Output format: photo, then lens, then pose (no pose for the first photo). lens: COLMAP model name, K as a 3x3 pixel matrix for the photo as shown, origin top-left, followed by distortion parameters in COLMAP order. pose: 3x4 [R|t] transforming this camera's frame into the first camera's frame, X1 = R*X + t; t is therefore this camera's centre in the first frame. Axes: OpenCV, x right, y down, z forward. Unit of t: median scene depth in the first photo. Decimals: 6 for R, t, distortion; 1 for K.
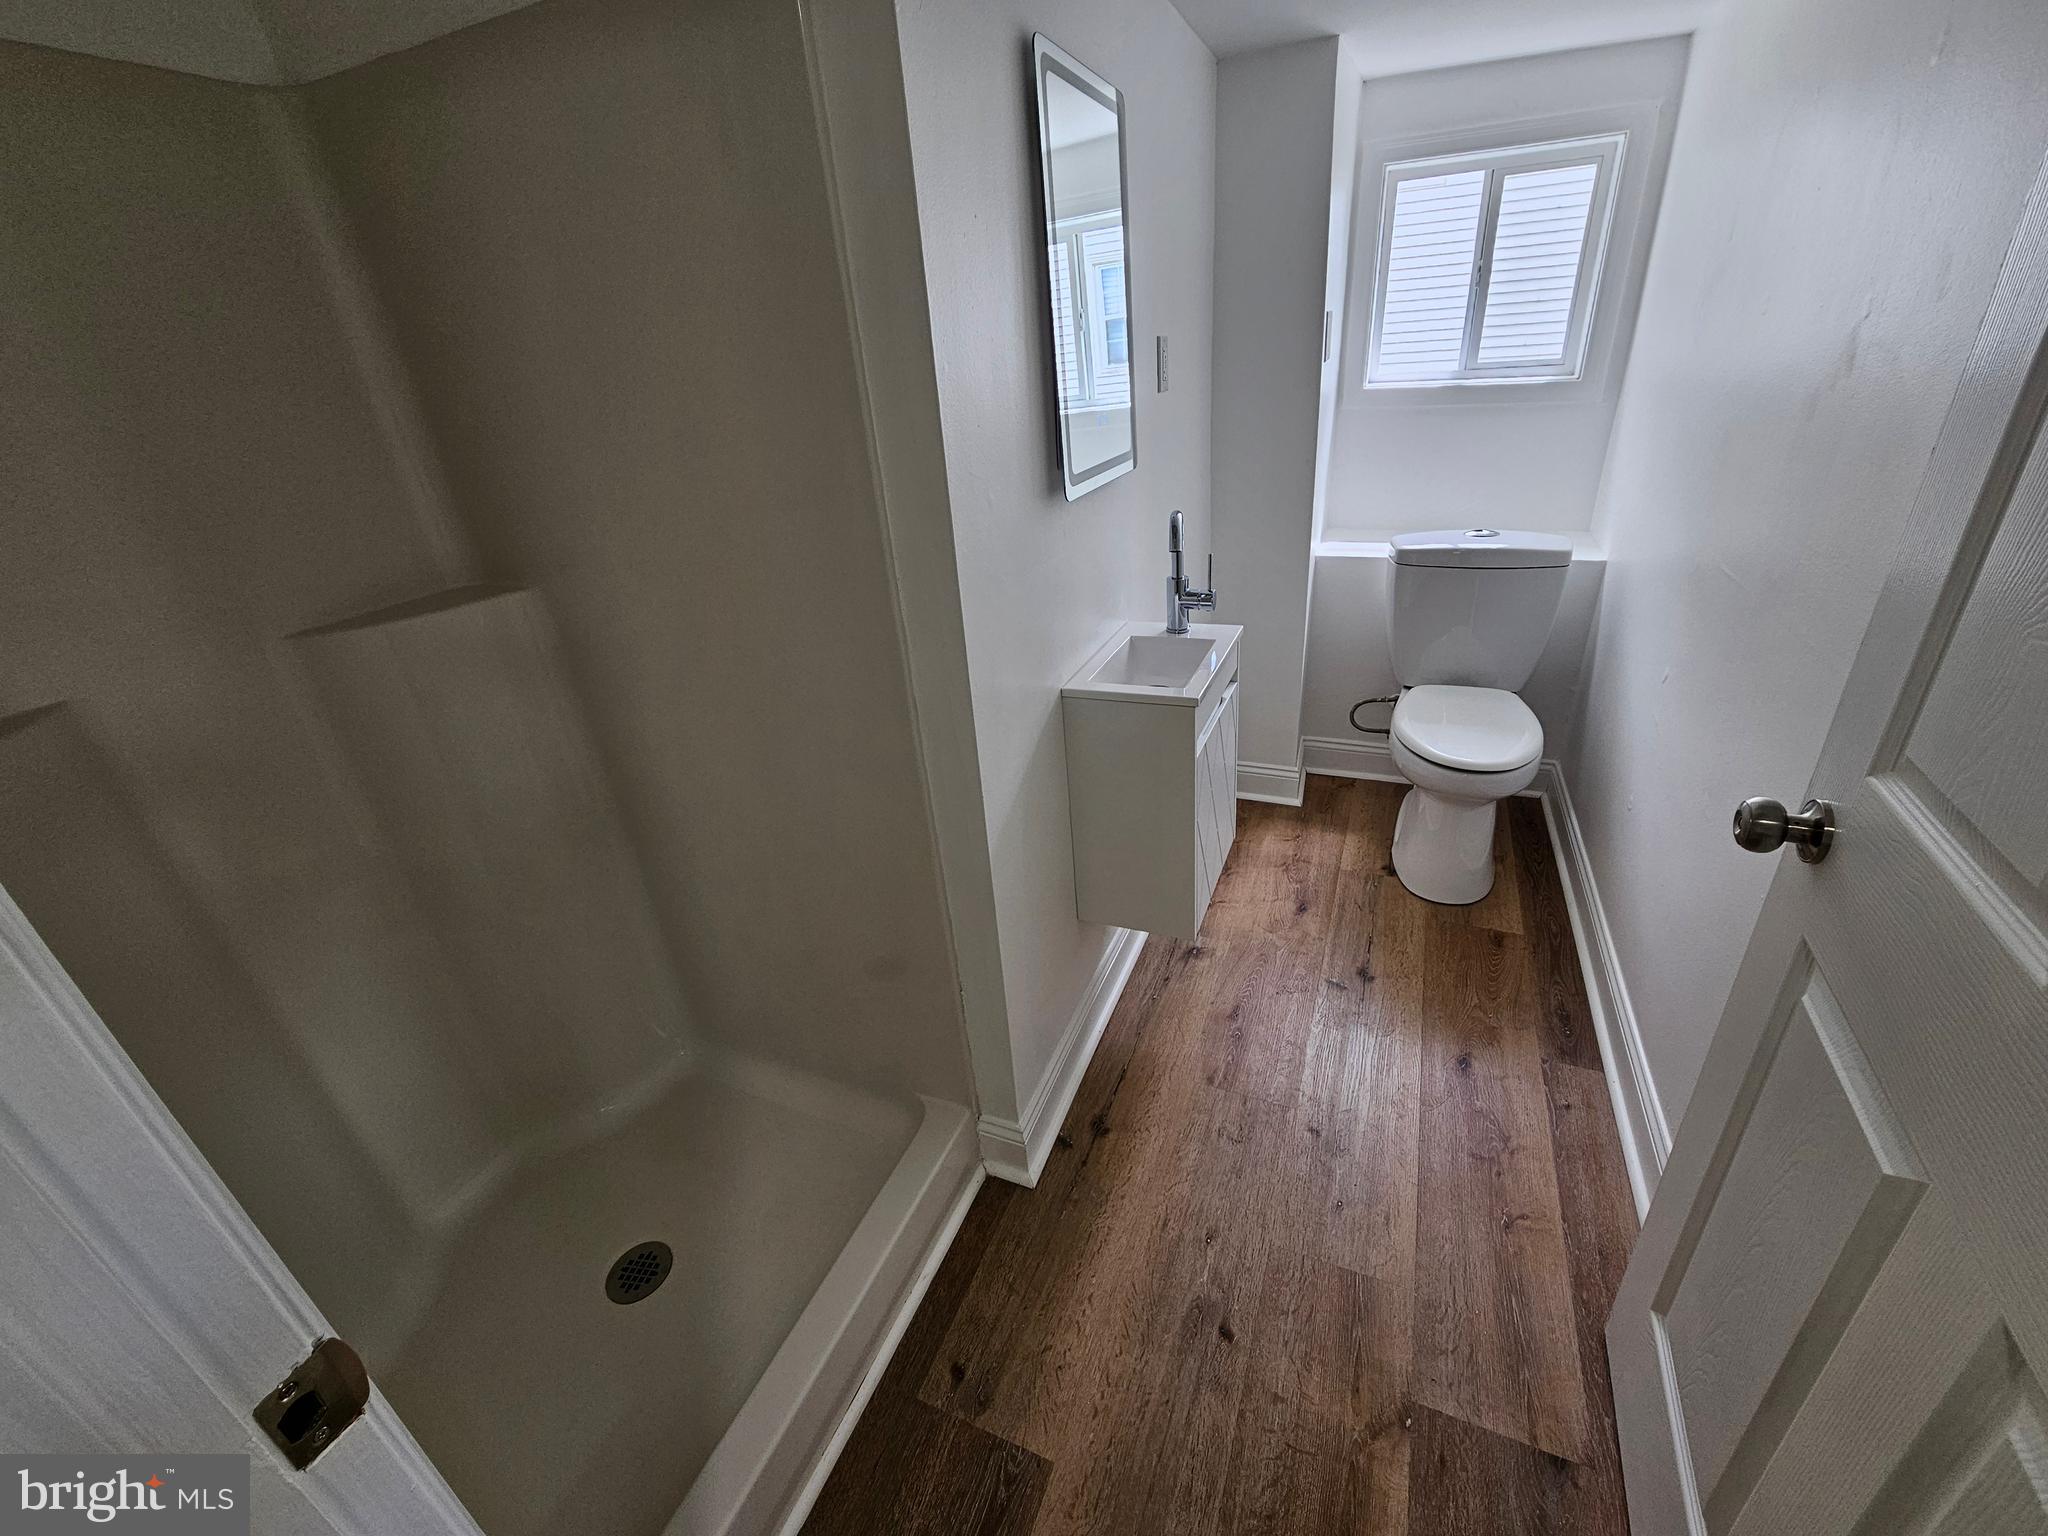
lens RADIAL K [[843.2, 0, 1031.4], [0, 843.2, 768.0], [0, 0, 1]] dist [-0.000115, -0.000955]
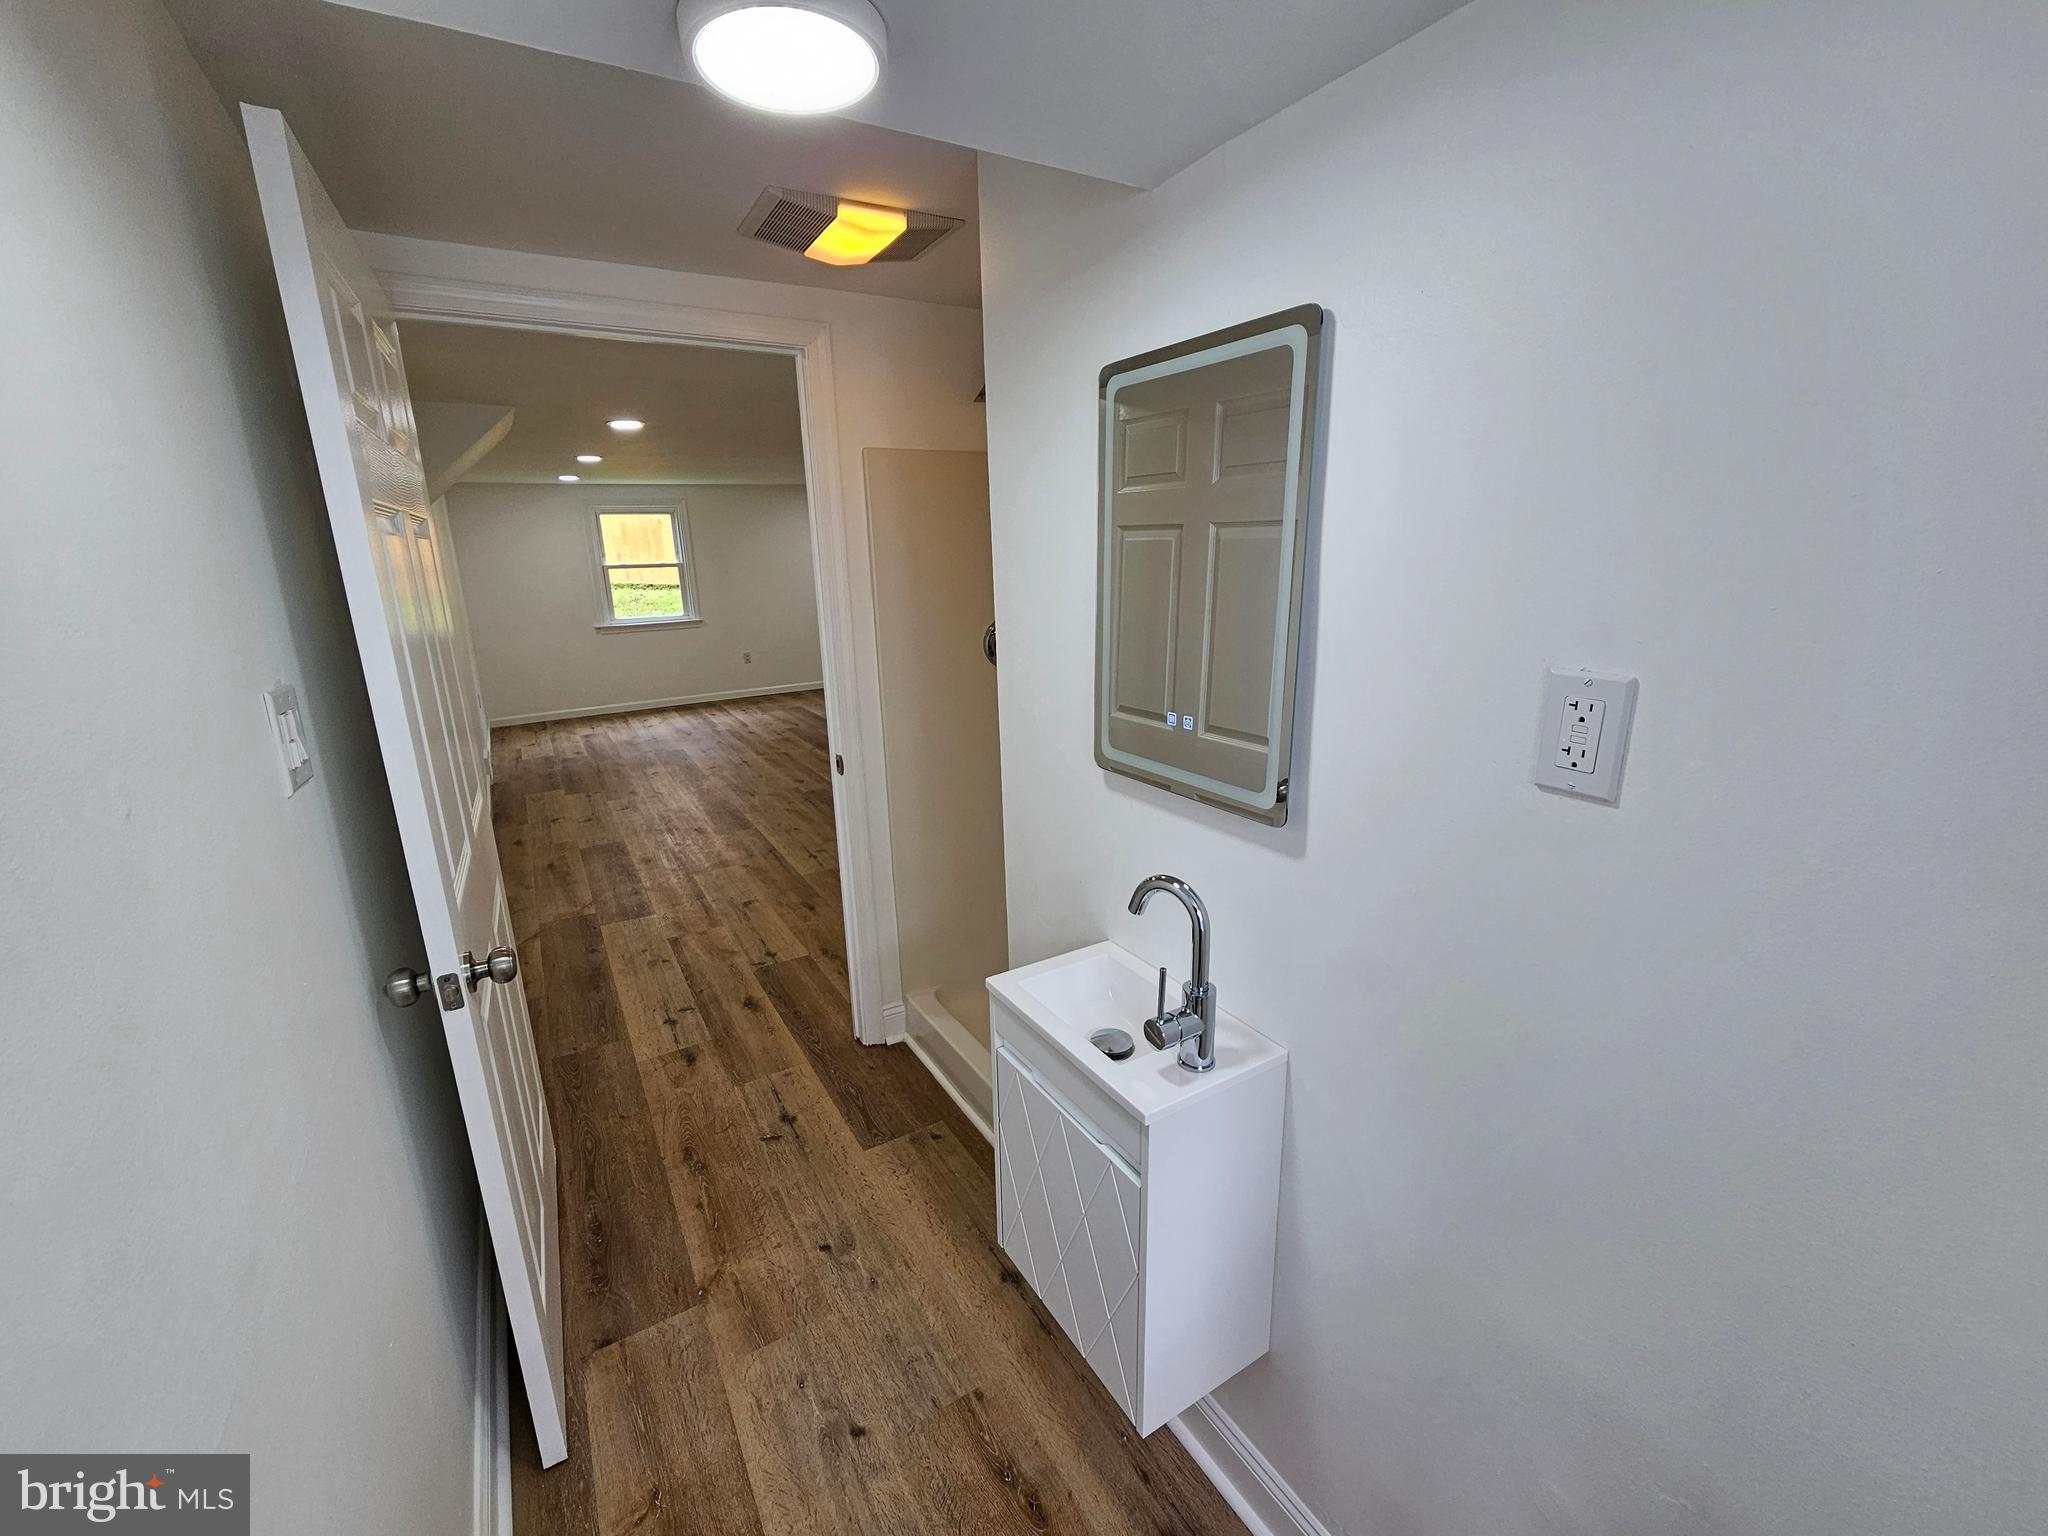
lens RADIAL K [[837.7, 0, 1034.1], [0, 837.7, 763.9], [0, 0, 1]] dist [-0.002138, 0.000256]
pose [[-0.568699, 0.294644, -0.767963, 0.722211], [-0.306207, 0.790701, 0.530123, -0.699946], [0.763426, 0.536636, -0.359449, 1.096090]]
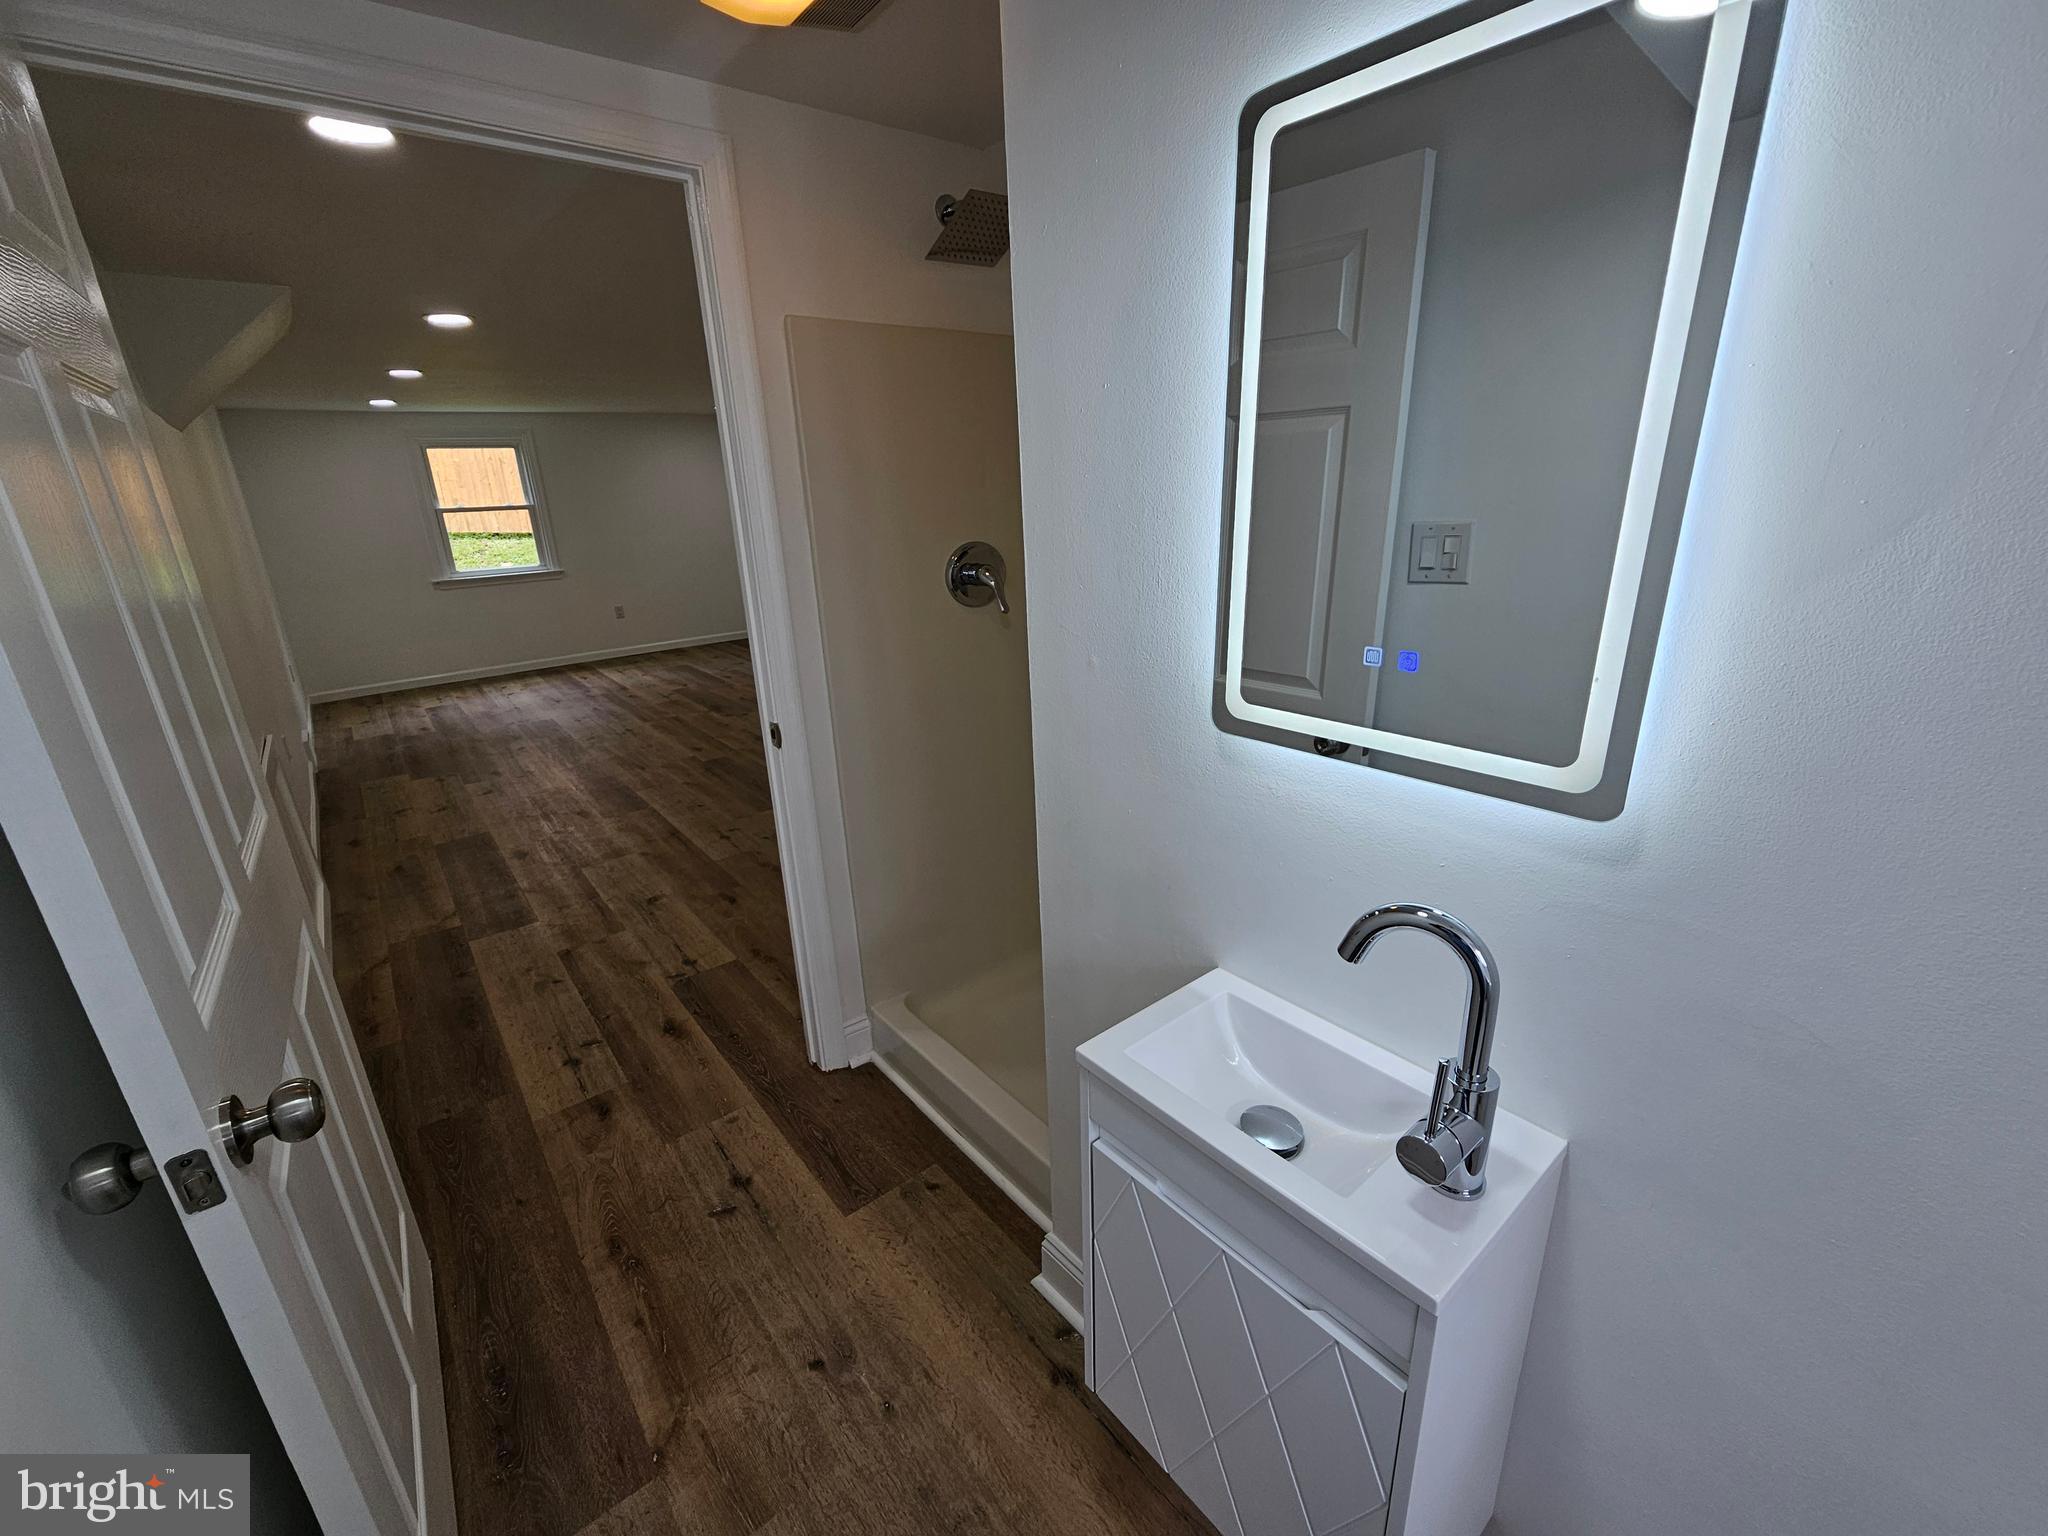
lens RADIAL K [[839.0, 0, 1034.2], [0, 839.0, 763.3], [0, 0, 1]] dist [-0.002804, -0.000576]
pose [[-0.452459, 0.368407, -0.812131, 0.577719], [-0.334559, 0.774043, 0.537520, -0.522669], [0.826651, 0.514912, -0.226968, 0.880293]]
